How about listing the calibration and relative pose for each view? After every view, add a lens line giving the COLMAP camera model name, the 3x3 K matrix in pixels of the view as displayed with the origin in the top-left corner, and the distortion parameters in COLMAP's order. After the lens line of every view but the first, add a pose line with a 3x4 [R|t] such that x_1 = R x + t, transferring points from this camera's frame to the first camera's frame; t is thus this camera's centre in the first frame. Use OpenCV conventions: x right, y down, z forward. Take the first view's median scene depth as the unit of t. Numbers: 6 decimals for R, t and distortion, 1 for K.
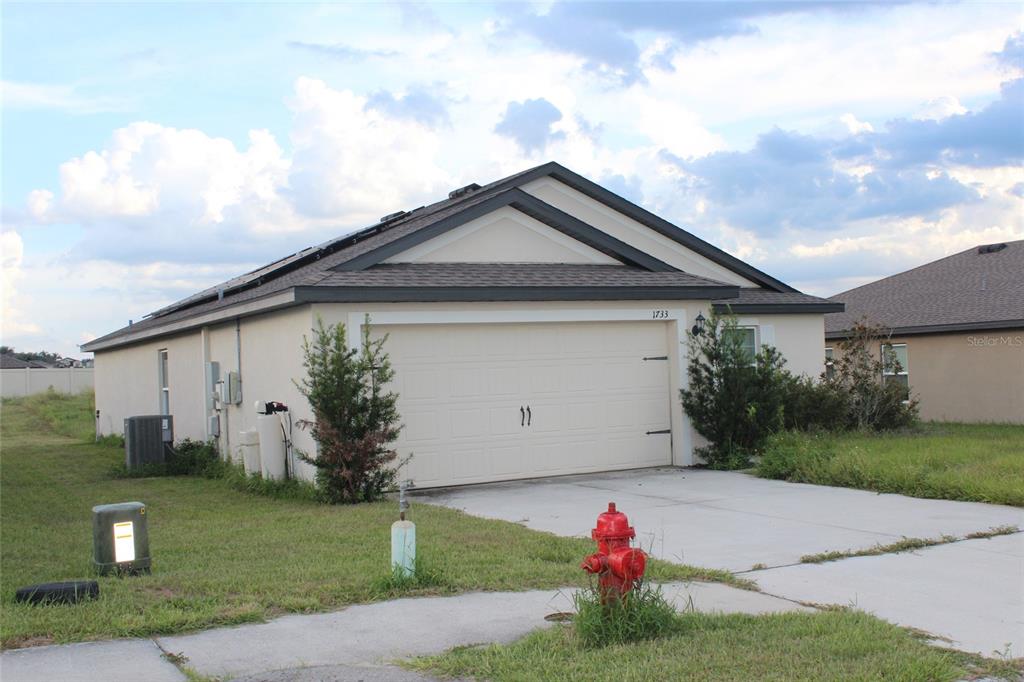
lens RADIAL K [[1124.4, 0, 512.0], [0, 1124.4, 341.0], [0, 0, 1]] dist [0.005372, 0.006826]
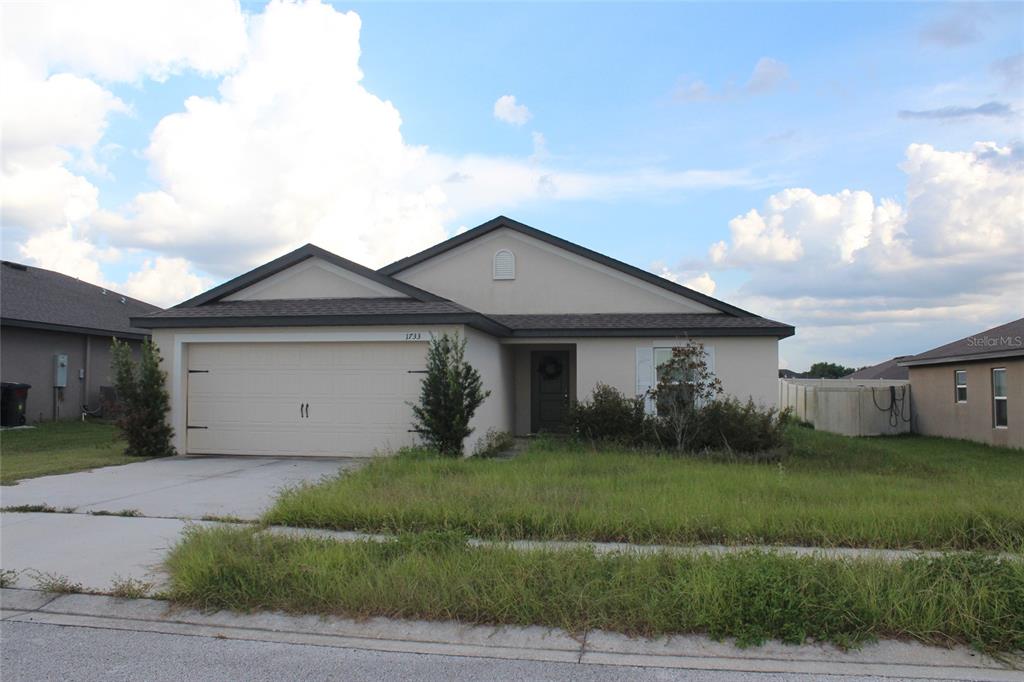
lens RADIAL K [[870.4, 0, 512.0], [0, 870.4, 341.0], [0, 0, 1]] dist [-0.124941, 0.000970]
pose [[0.804829, 0.007949, -0.593454, 0.798973], [-0.018105, 0.999774, -0.011163, -0.009992], [0.593231, 0.019729, 0.804791, 0.292042]]
